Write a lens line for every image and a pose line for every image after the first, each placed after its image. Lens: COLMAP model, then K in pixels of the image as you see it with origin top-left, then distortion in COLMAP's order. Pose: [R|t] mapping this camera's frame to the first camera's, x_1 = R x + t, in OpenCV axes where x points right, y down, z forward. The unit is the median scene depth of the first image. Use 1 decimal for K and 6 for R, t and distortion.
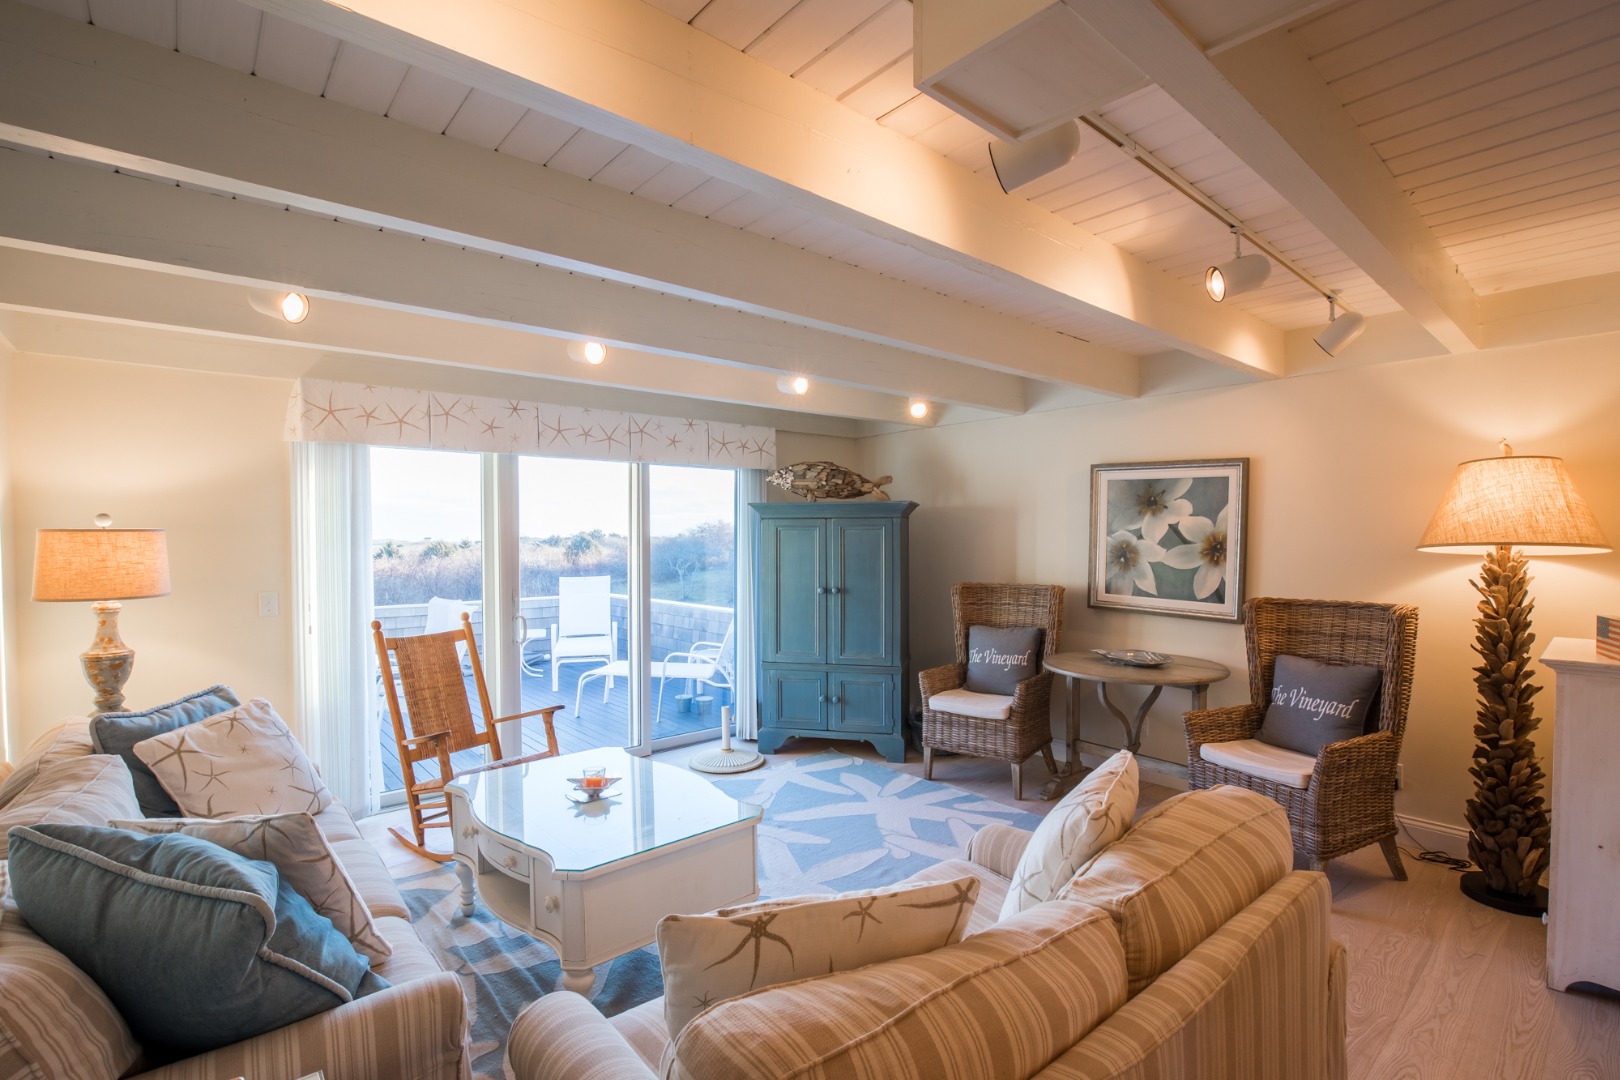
lens RADIAL K [[761.0, 0, 811.9], [0, 761.0, 544.3], [0, 0, 1]] dist [-0.005440, -0.000764]
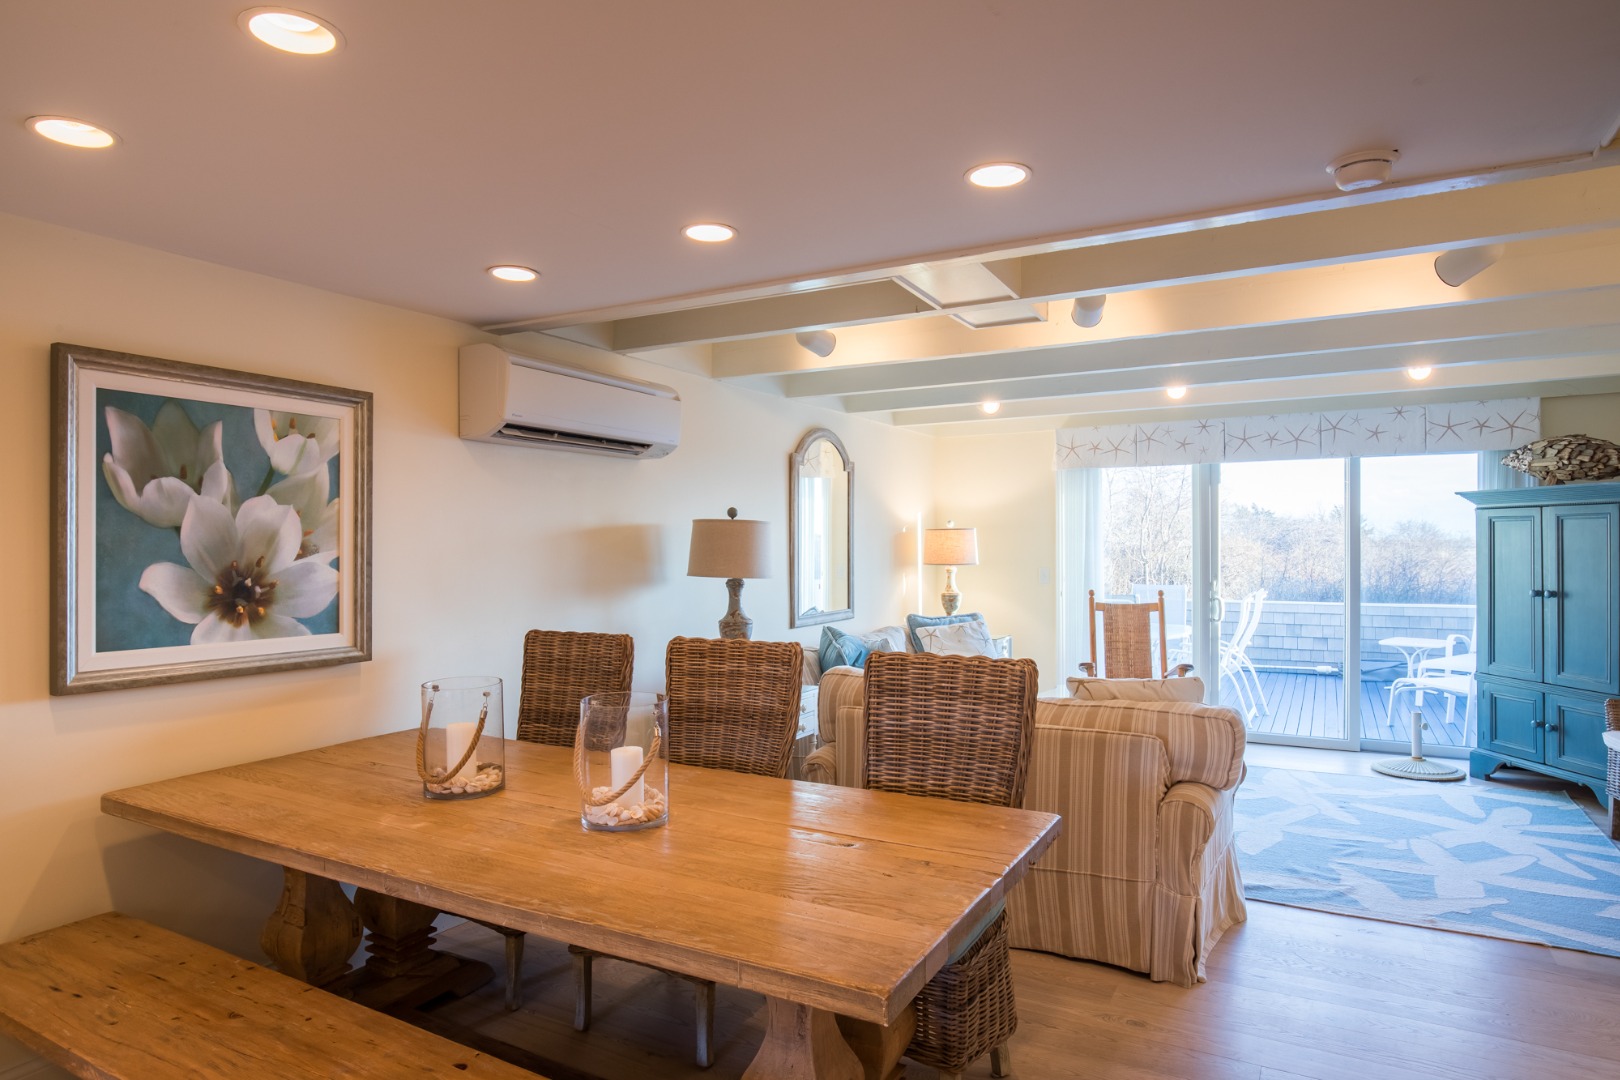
lens RADIAL K [[946.9, 0, 807.8], [0, 946.9, 536.6], [0, 0, 1]] dist [-0.007803, -0.000211]
pose [[0.345453, -0.007370, -0.938407, 0.766014], [-0.009648, 0.999888, -0.011405, 0.020256], [0.938386, 0.012993, 0.345343, -0.108463]]
